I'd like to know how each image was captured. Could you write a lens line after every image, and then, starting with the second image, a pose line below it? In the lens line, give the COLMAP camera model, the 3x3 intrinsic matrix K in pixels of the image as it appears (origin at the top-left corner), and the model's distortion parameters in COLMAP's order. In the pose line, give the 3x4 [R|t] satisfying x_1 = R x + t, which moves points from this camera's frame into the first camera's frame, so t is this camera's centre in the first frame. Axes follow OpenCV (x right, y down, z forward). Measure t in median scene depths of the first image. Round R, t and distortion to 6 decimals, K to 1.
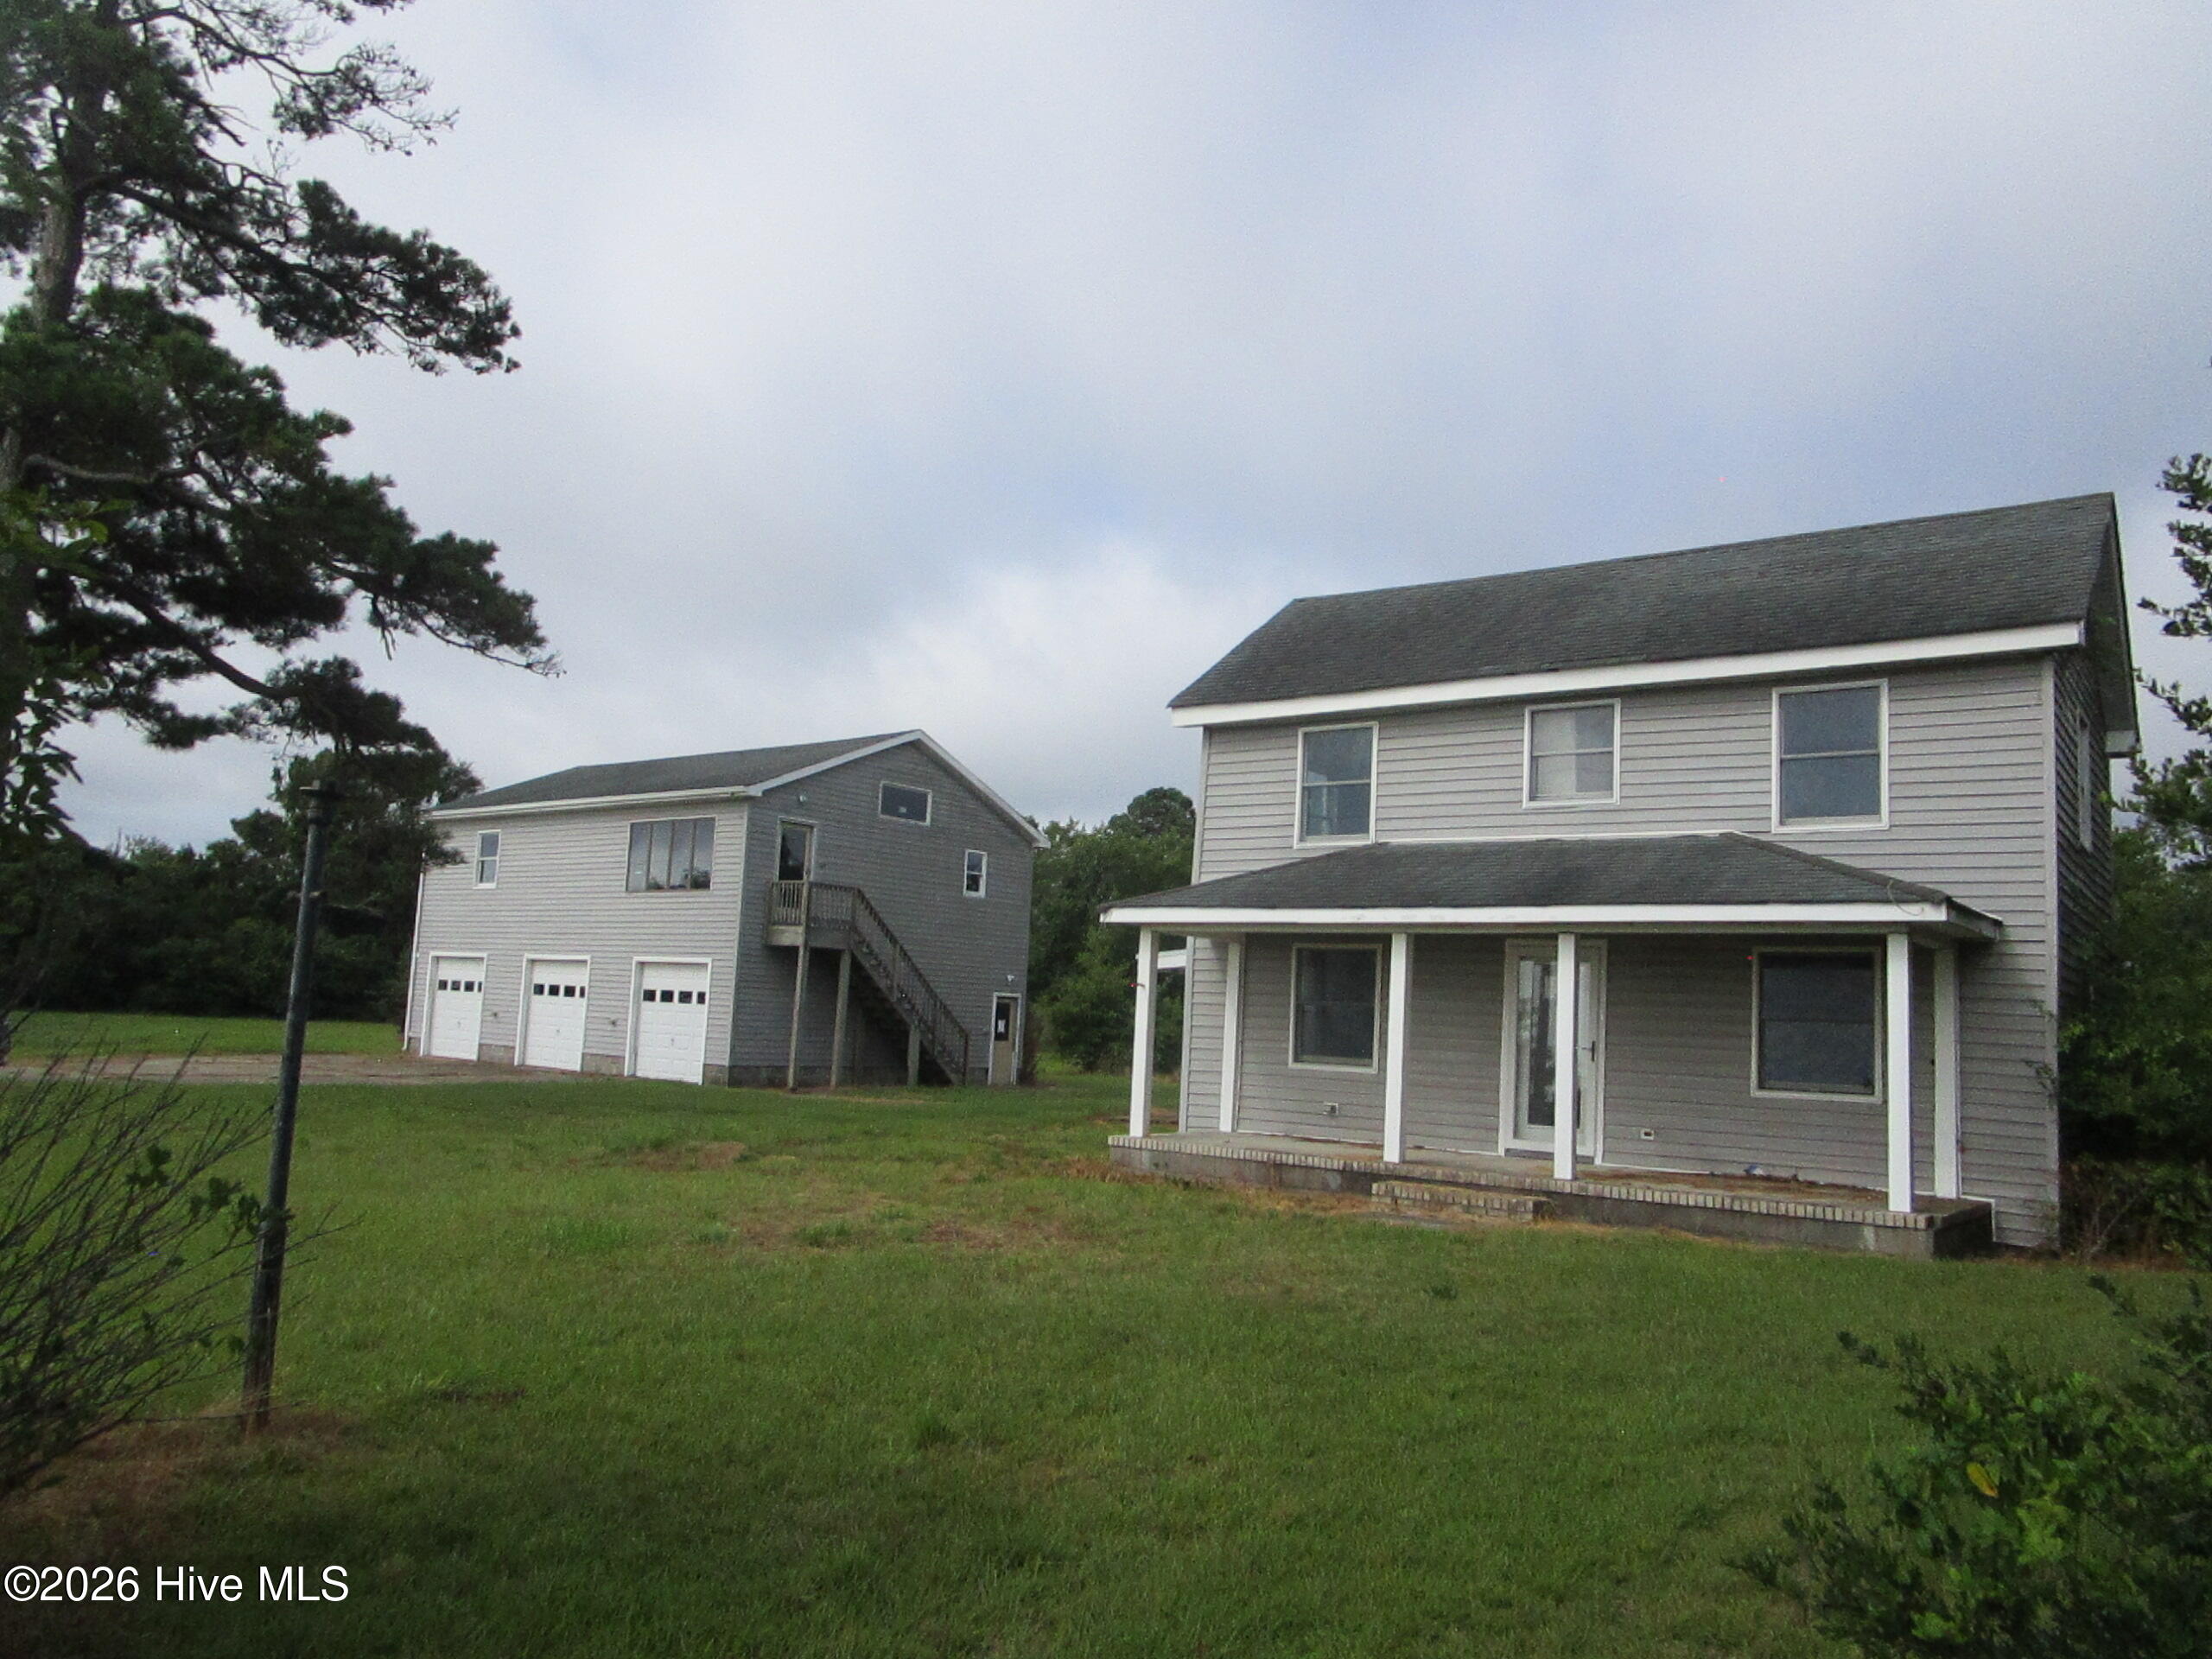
lens RADIAL K [[1601.1, 0, 1123.7], [0, 1601.1, 834.5], [0, 0, 1]] dist [-0.028737, 0.006466]
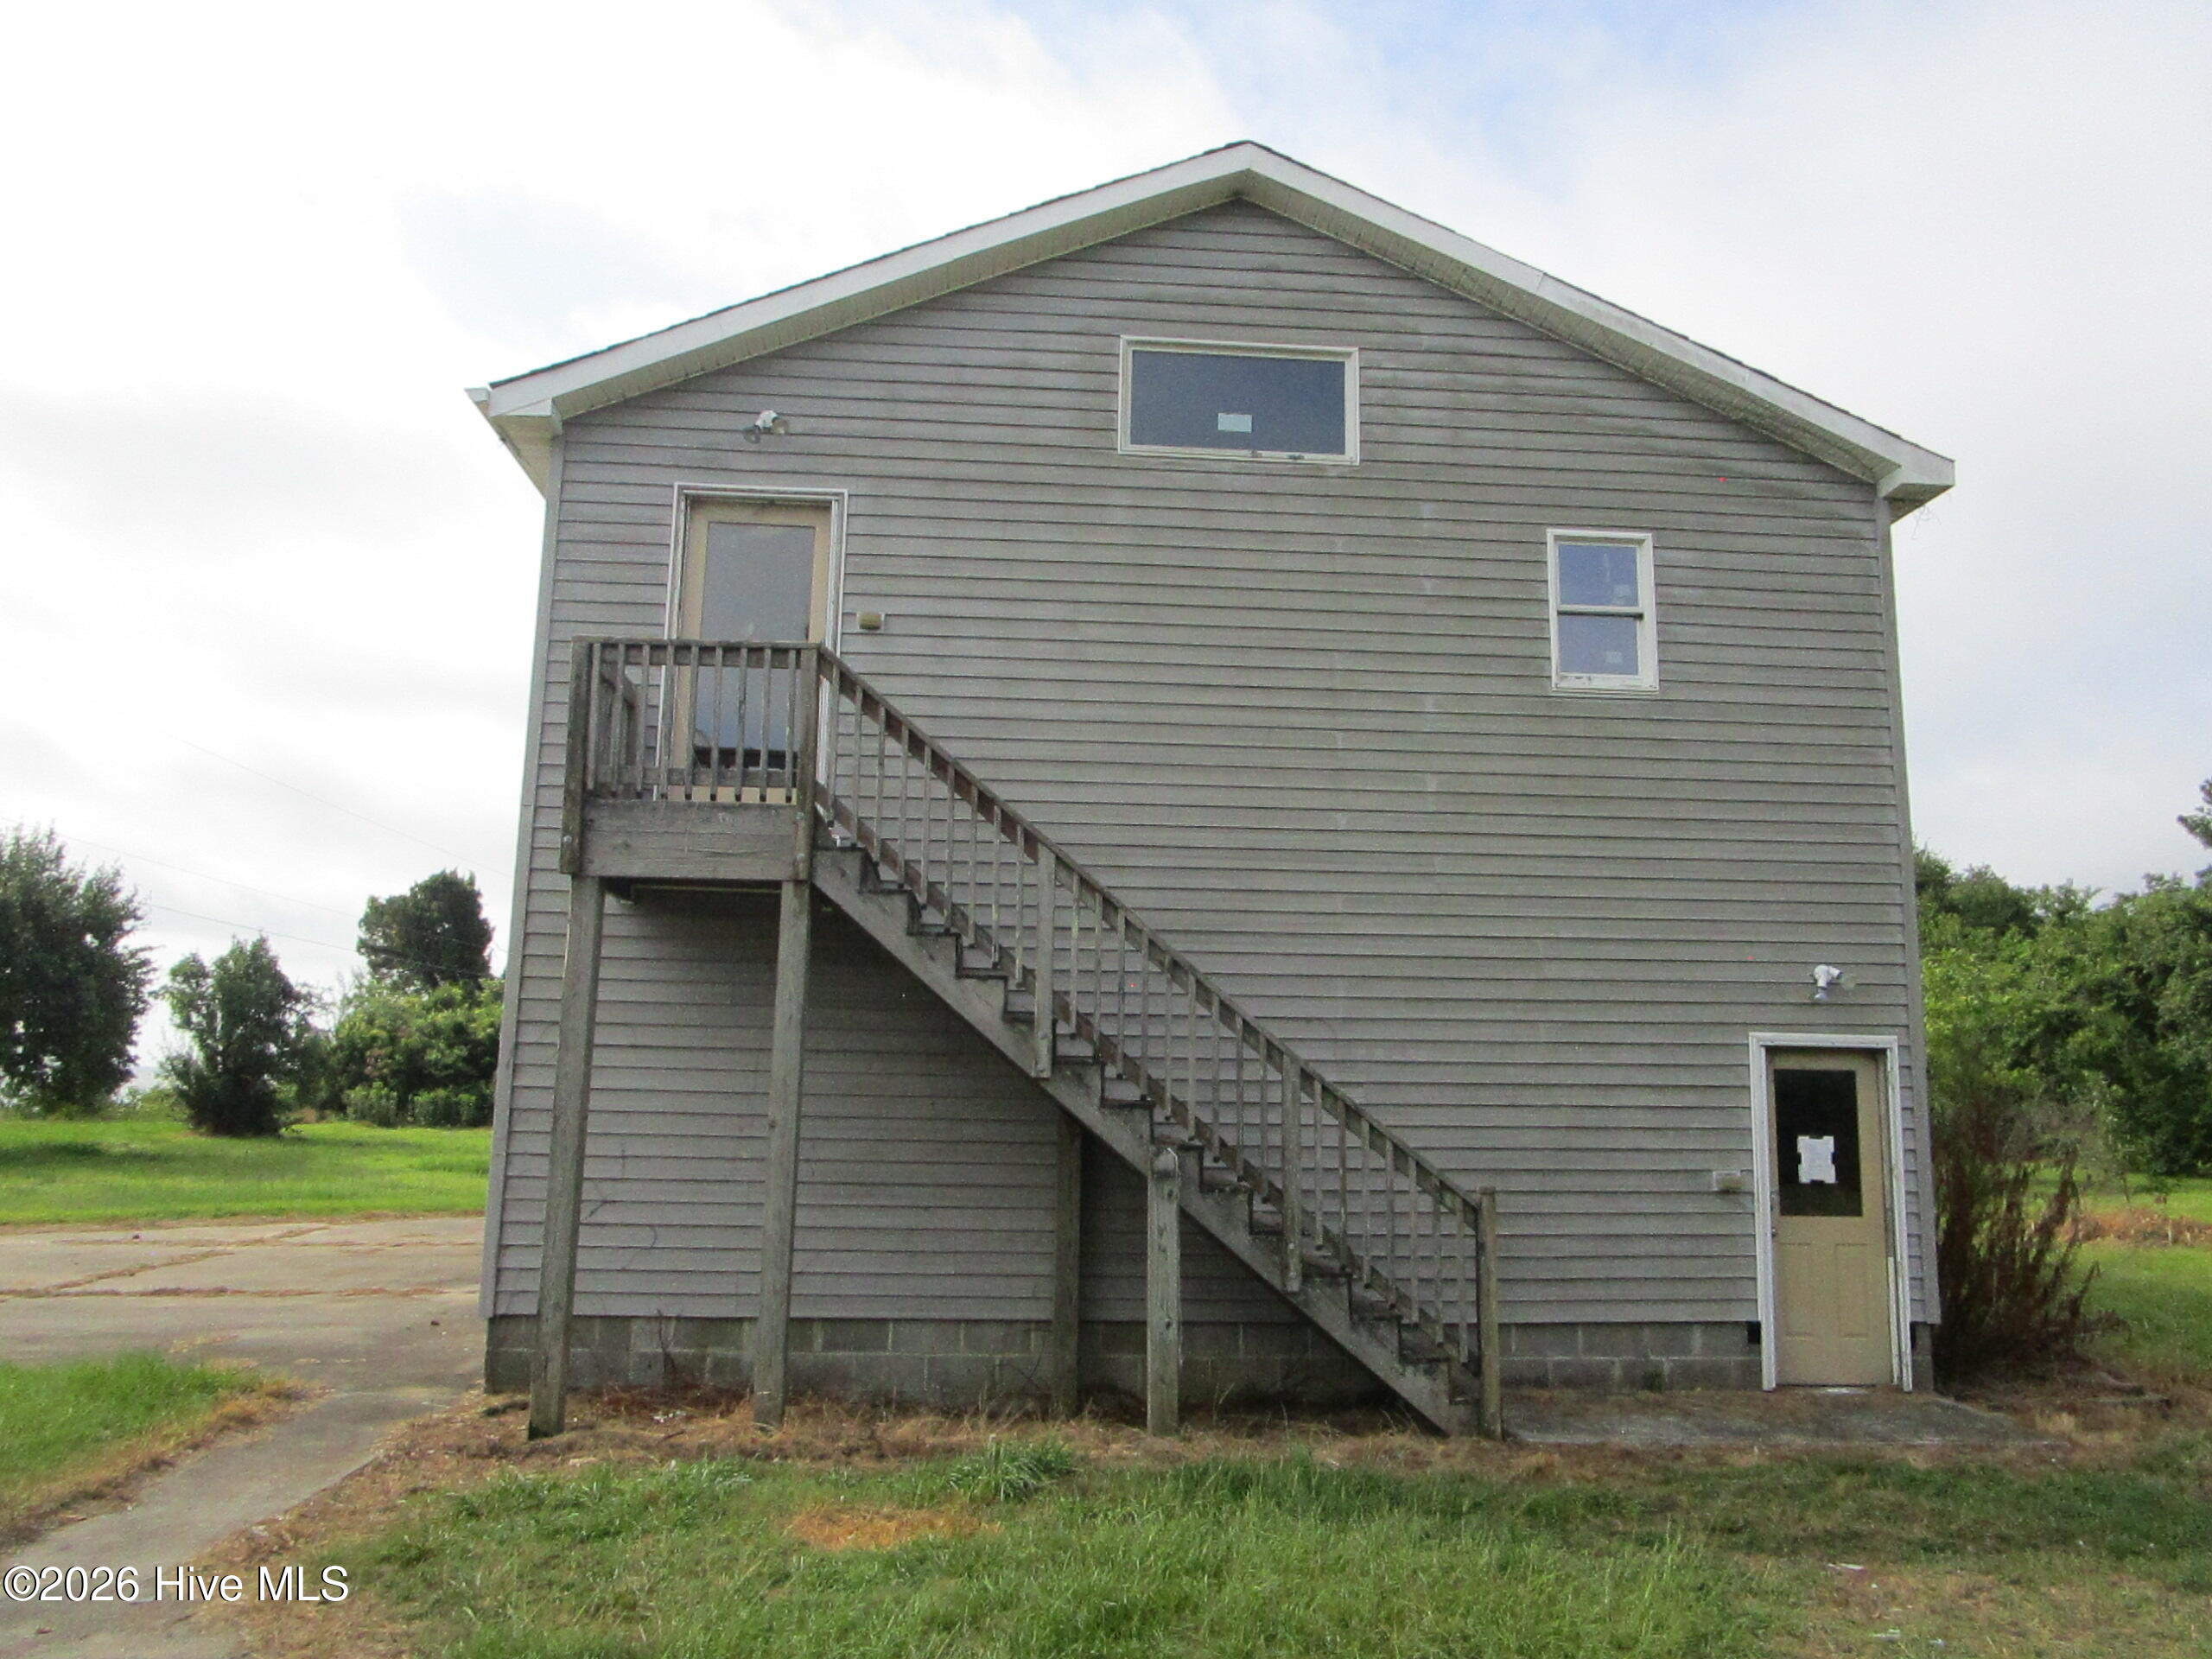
lens RADIAL K [[1601.1, 0, 1106.9], [0, 1601.1, 833.8], [0, 0, 1]] dist [-0.028737, 0.006466]
pose [[0.668835, -0.157382, -0.726561, 0.046819], [0.099837, 0.987496, -0.121999, 0.091316], [0.736677, 0.009060, 0.676185, 0.772053]]
